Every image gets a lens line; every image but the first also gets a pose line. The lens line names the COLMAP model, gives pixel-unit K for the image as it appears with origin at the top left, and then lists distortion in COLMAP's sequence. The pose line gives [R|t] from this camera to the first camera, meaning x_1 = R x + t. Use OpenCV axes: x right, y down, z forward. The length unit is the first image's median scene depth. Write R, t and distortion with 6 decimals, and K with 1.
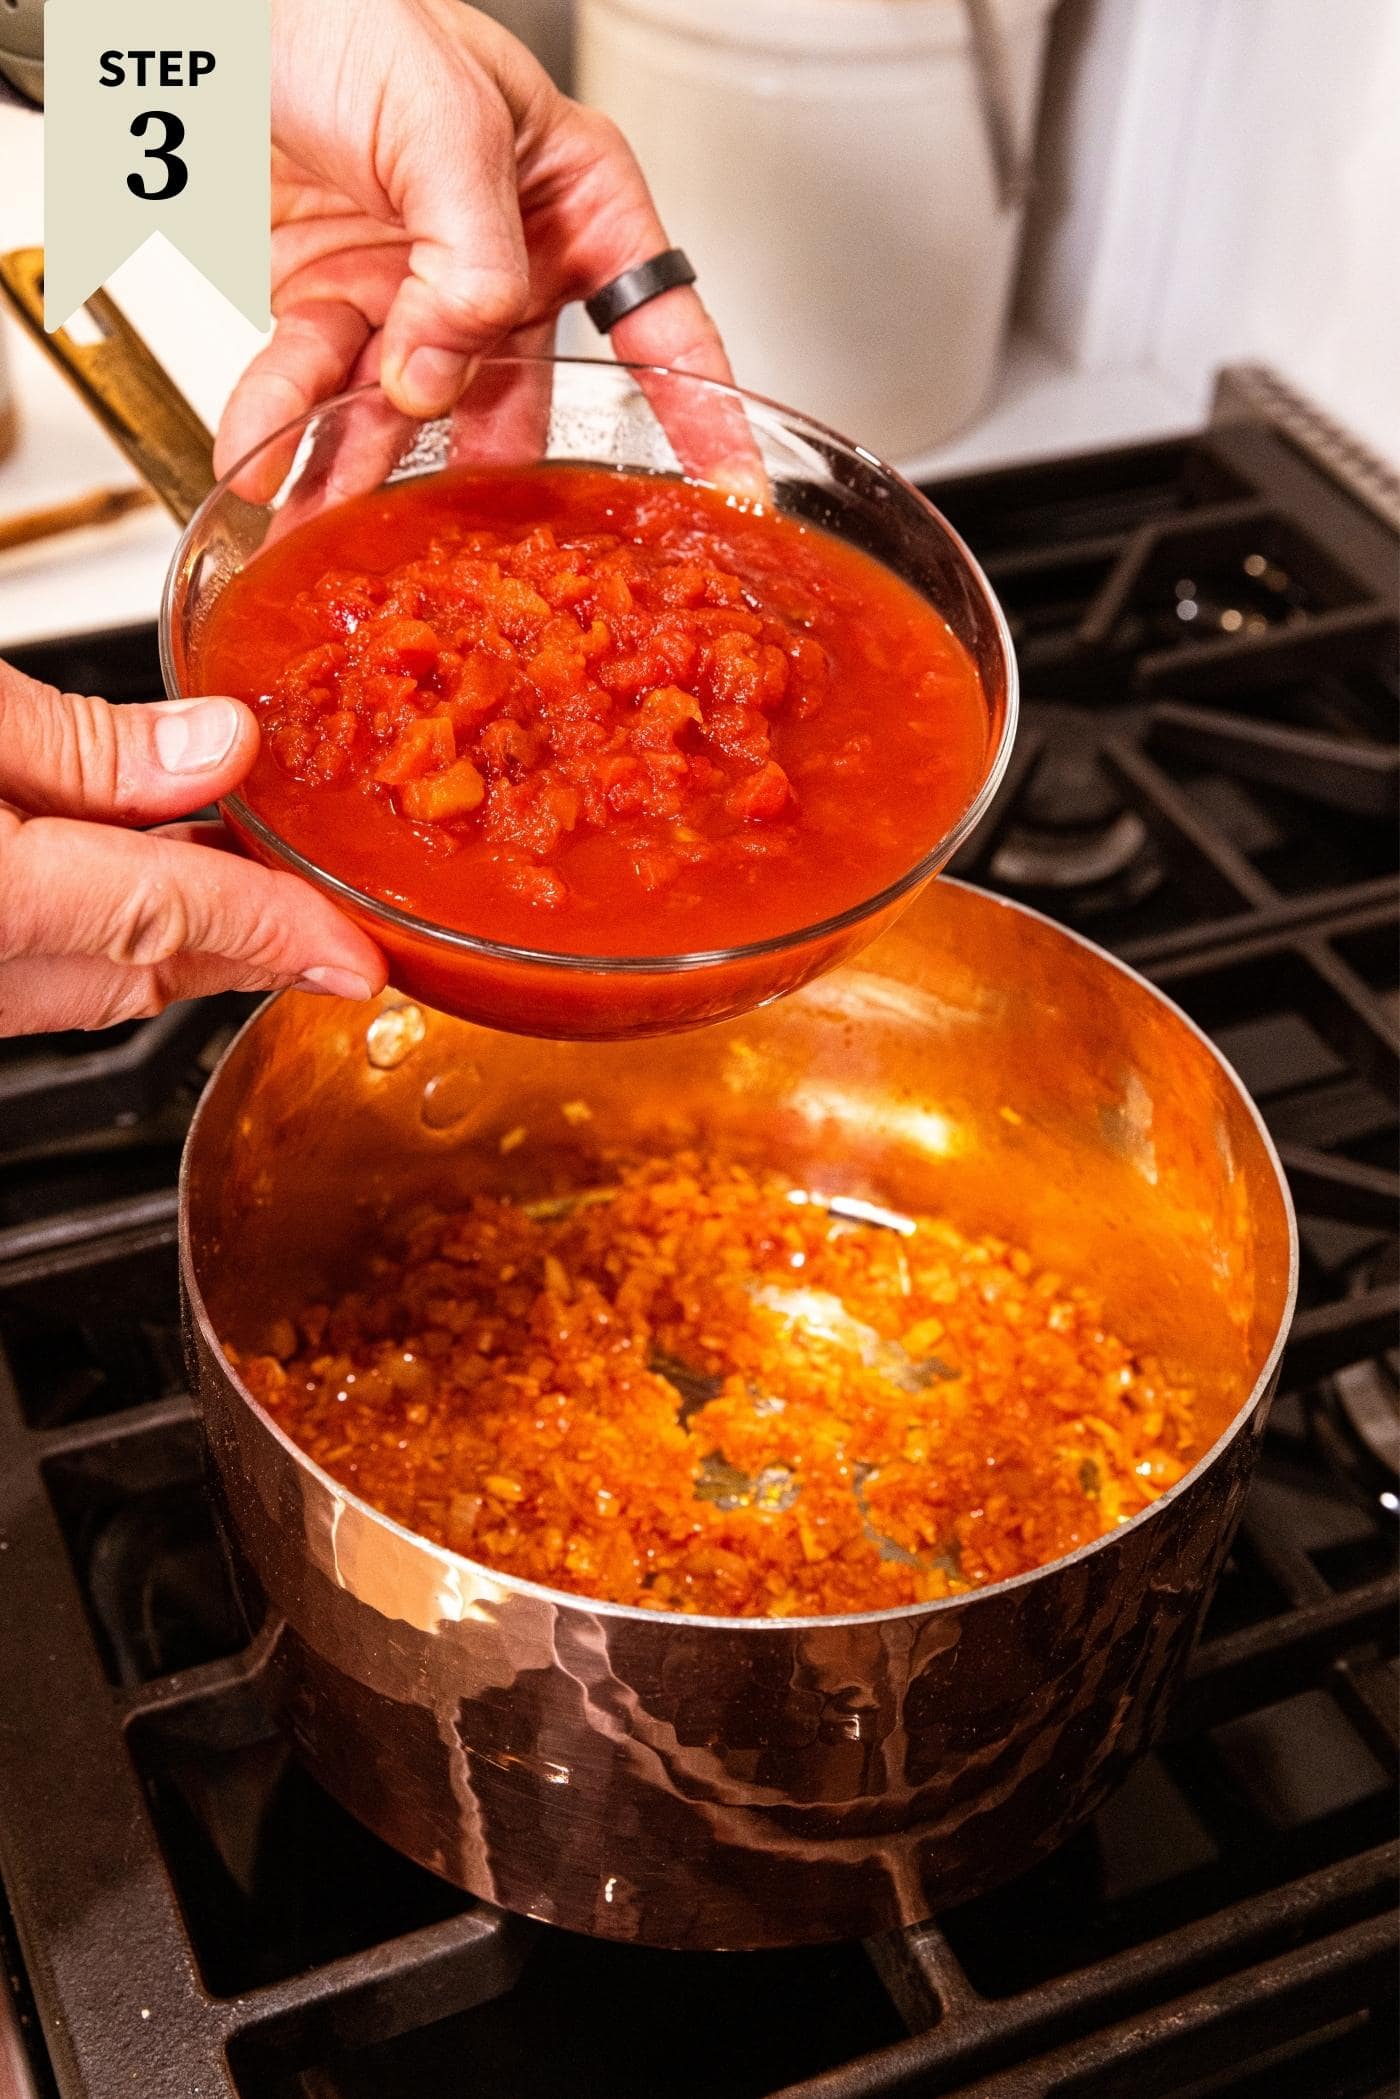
lens RADIAL K [[2414.3, 0, 730.7], [0, 2414.3, 1050.3], [0, 0, 1]] dist [-0.012629, 0.043502]
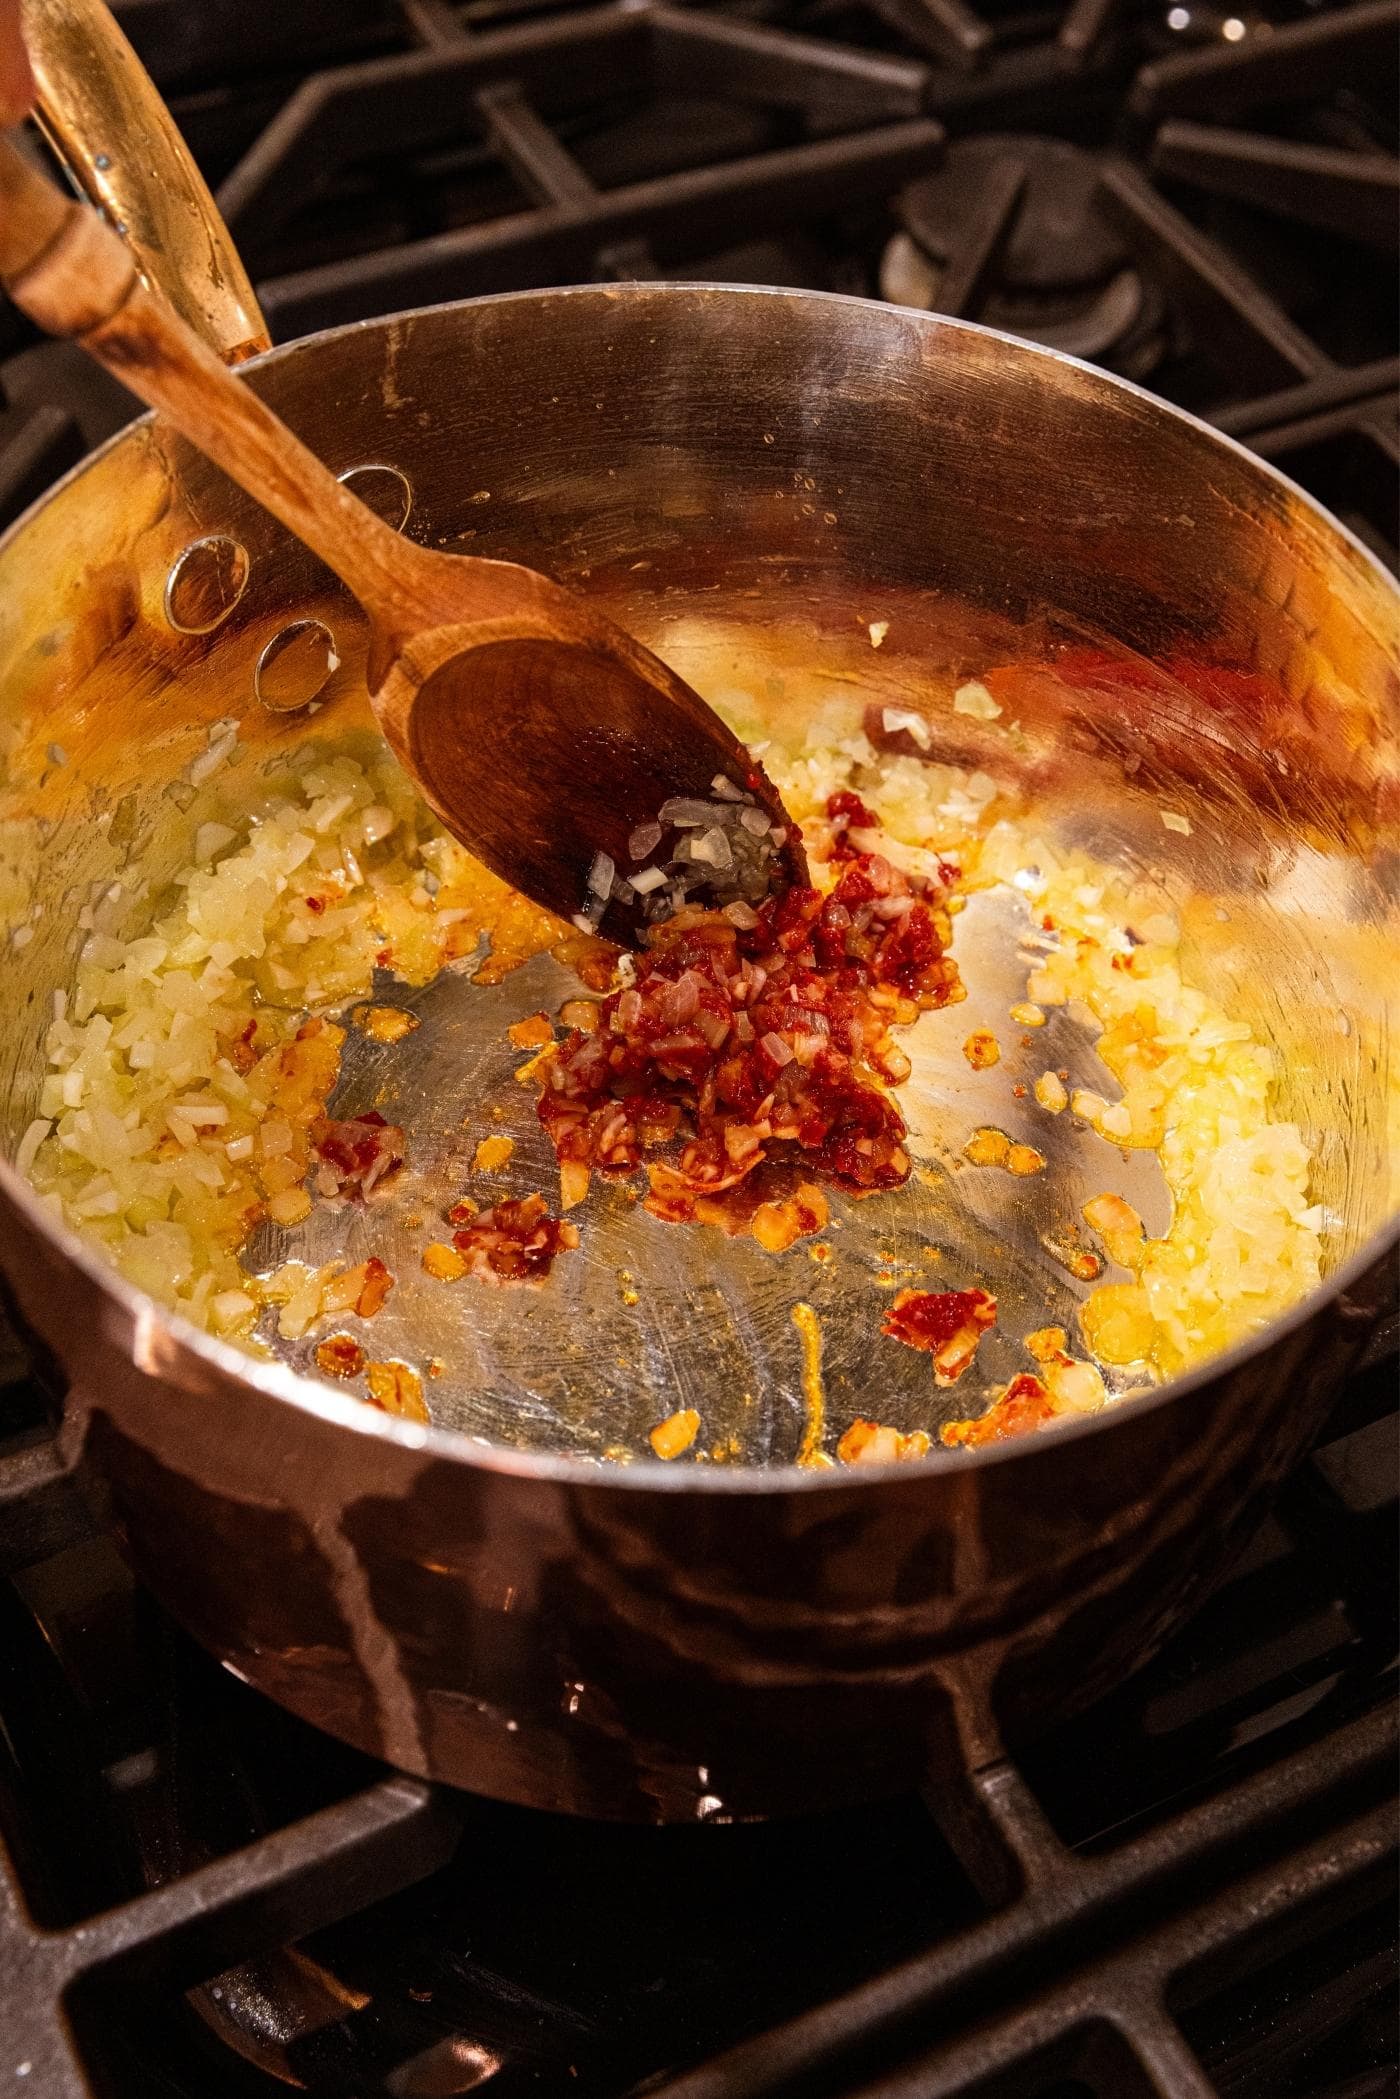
lens RADIAL K [[2348.5, 0, 749.6], [0, 2348.5, 1074.5], [0, 0, 1]] dist [0.001803, 0.000239]
pose [[0.997992, -0.047518, 0.041872, -0.015992], [0.037923, 0.977853, 0.205827, -0.001461], [-0.050725, -0.203826, 0.977692, 0.326185]]
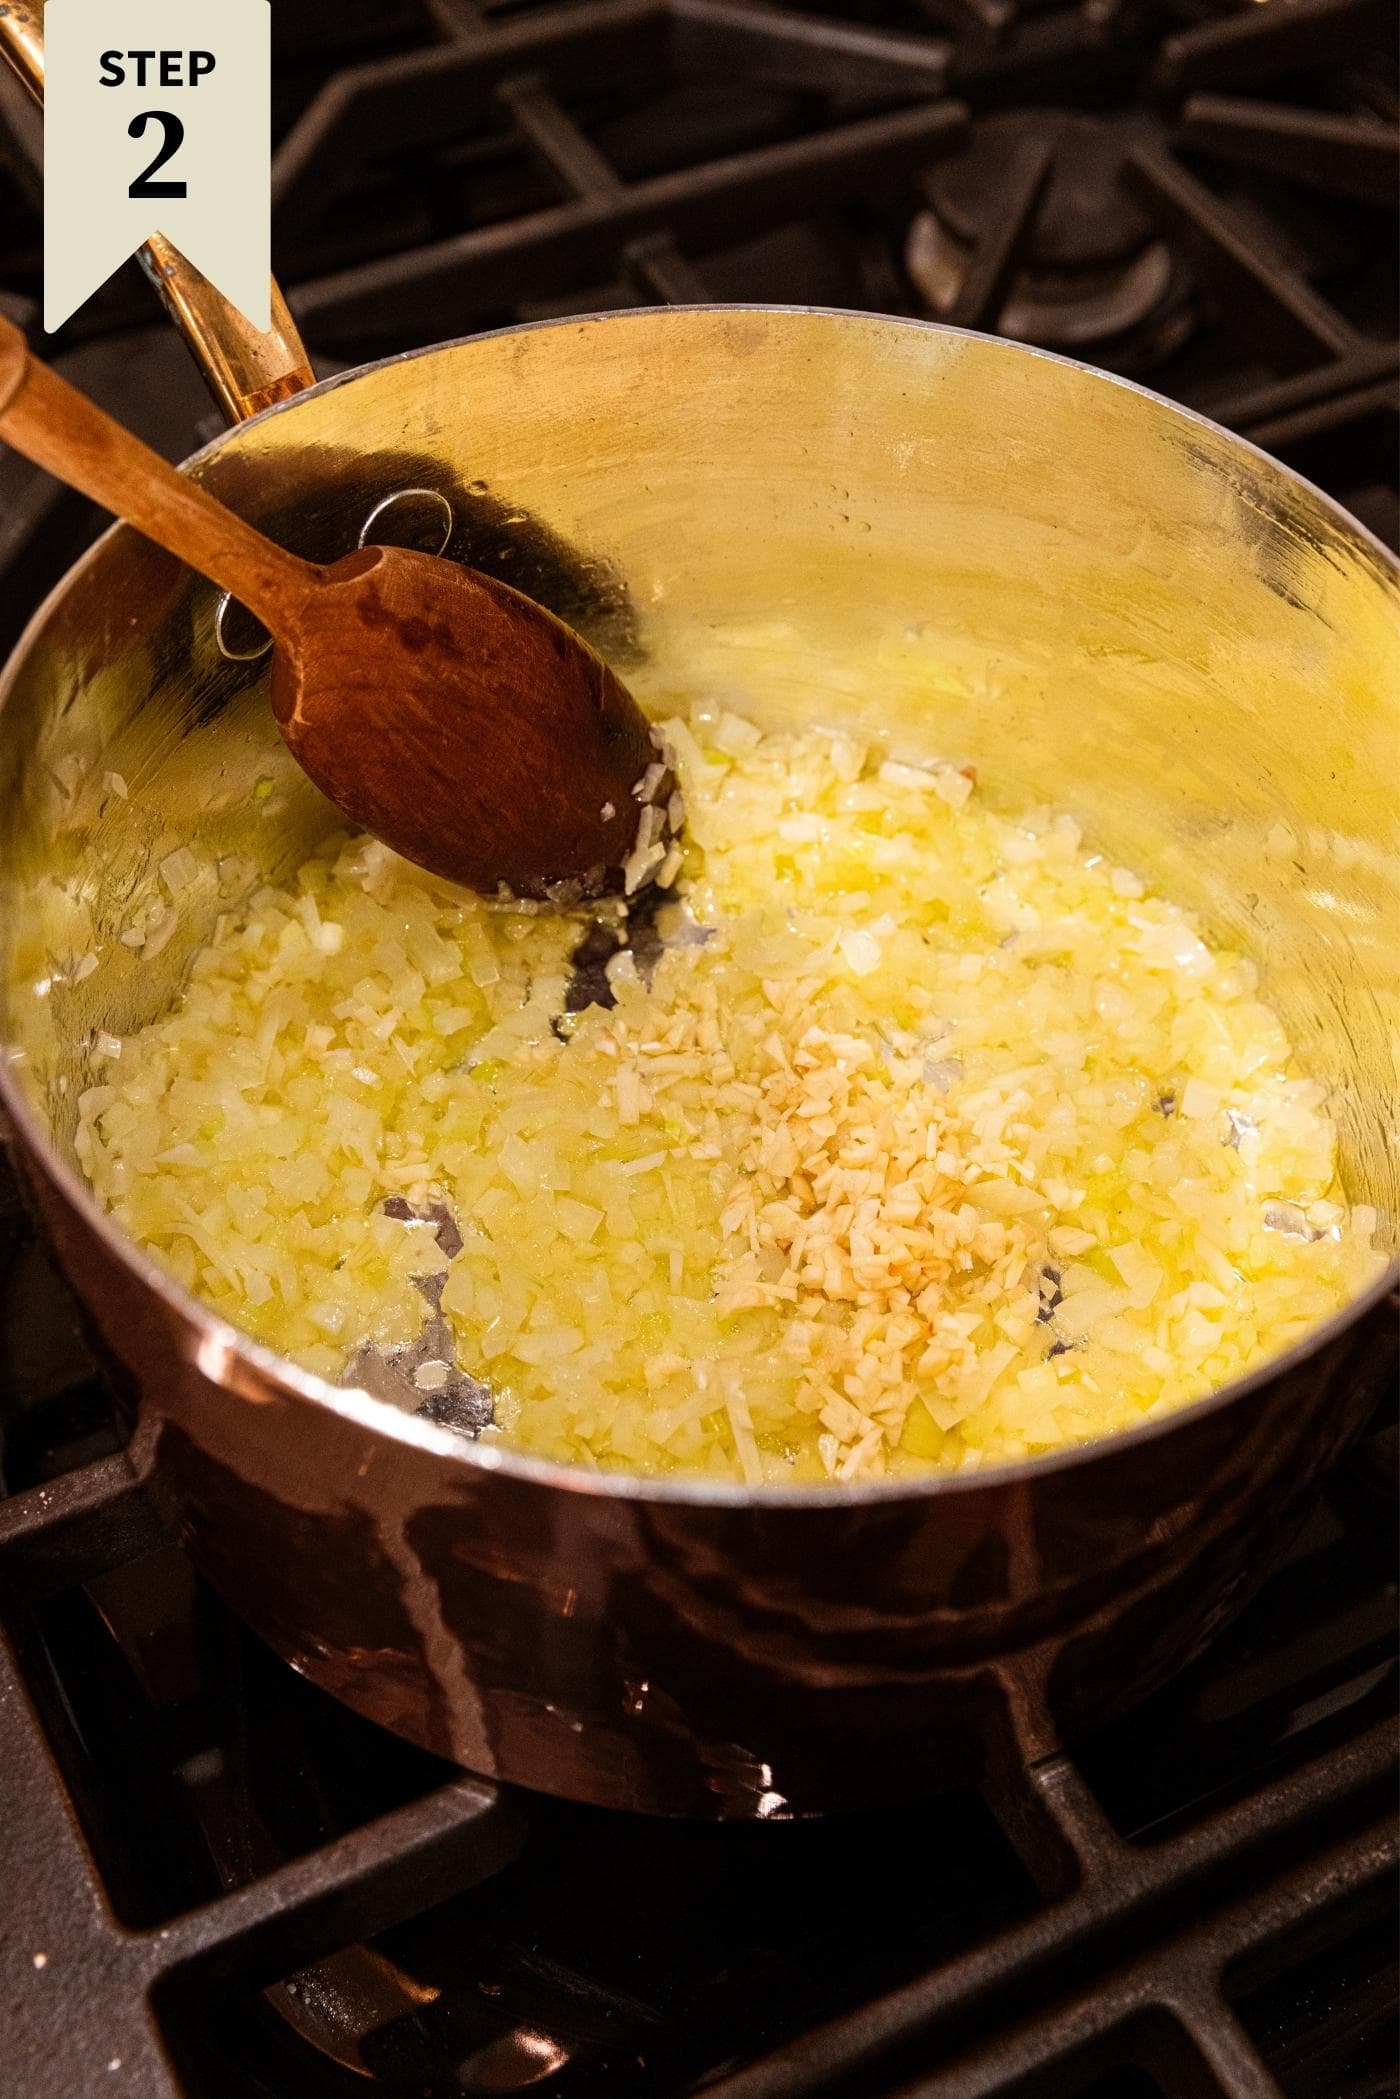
lens RADIAL K [[2414.3, 0, 730.7], [0, 2414.3, 1050.3], [0, 0, 1]] dist [-0.012629, 0.043502]
pose [[0.997608, -0.066095, 0.020243, -0.021224], [0.060398, 0.975879, 0.209792, -0.024164], [-0.033621, -0.208068, 0.977536, 0.294830]]
